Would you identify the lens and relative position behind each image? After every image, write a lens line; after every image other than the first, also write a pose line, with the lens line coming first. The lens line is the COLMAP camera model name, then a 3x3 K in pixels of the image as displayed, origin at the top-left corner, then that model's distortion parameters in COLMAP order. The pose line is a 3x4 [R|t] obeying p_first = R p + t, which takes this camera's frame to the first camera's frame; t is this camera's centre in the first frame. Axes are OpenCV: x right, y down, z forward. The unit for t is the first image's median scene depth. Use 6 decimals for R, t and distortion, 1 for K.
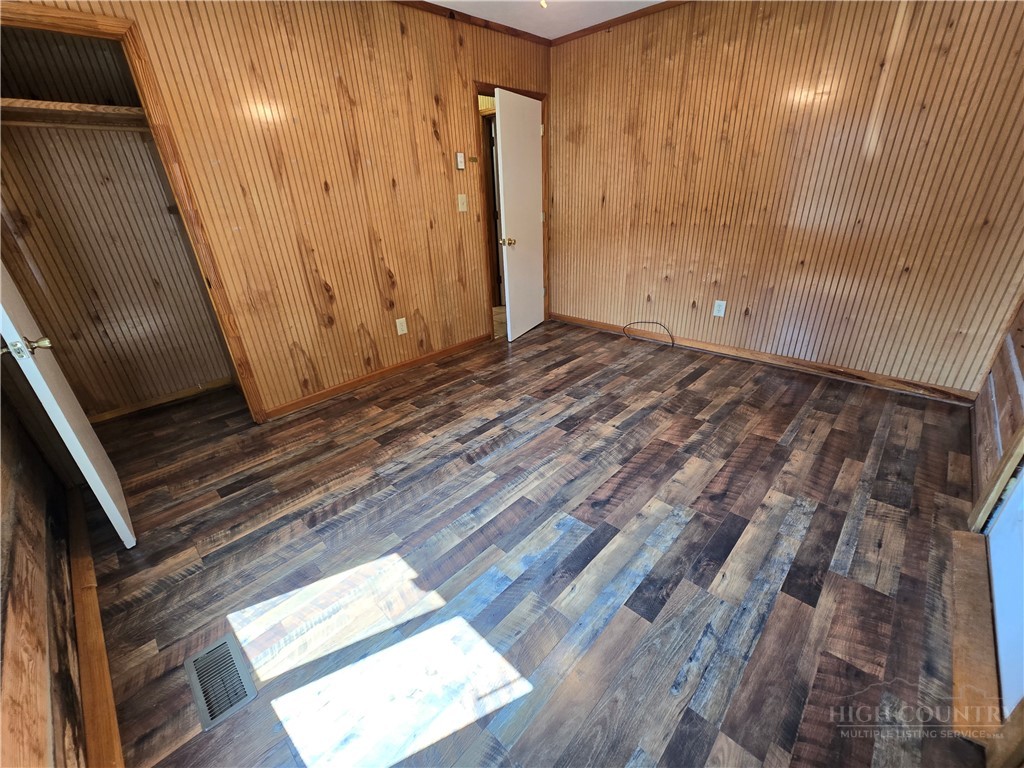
lens RADIAL K [[419.6, 0, 512.0], [0, 419.6, 384.0], [0, 0, 1]] dist [0.002807, -0.000271]
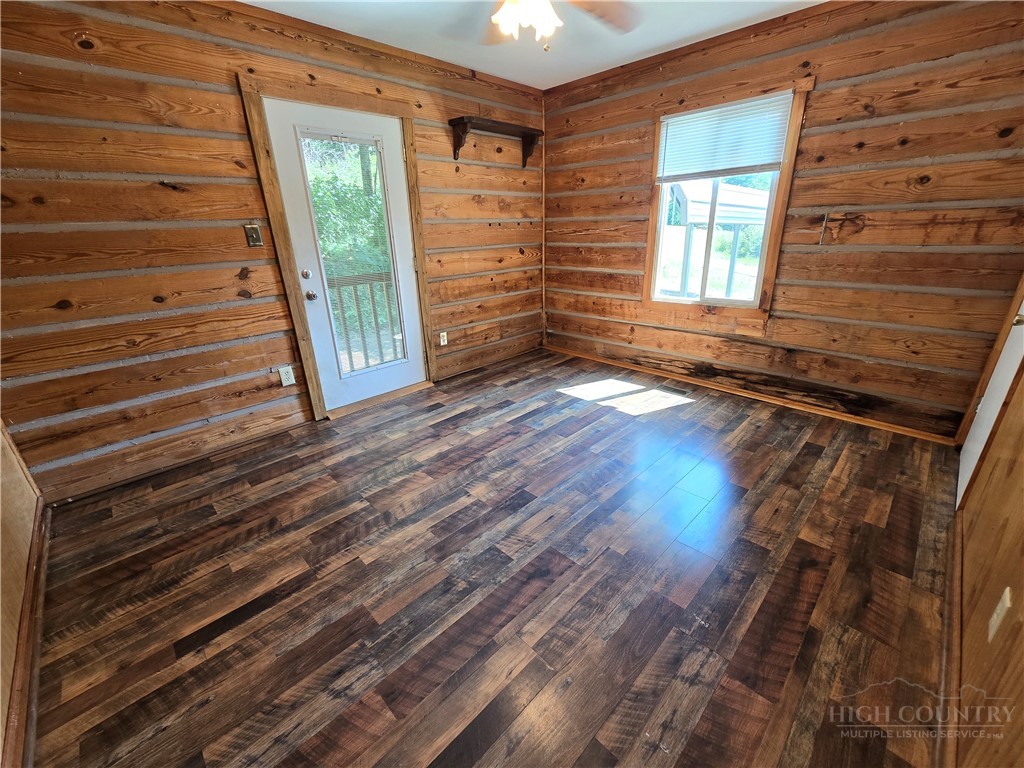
lens RADIAL K [[419.6, 0, 512.0], [0, 419.6, 384.0], [0, 0, 1]] dist [0.002807, -0.000271]
pose [[-0.996920, 0.058167, 0.052608, 0.096809], [0.078284, 0.697258, 0.712533, -0.684332], [0.004765, 0.714456, -0.699664, 1.469320]]
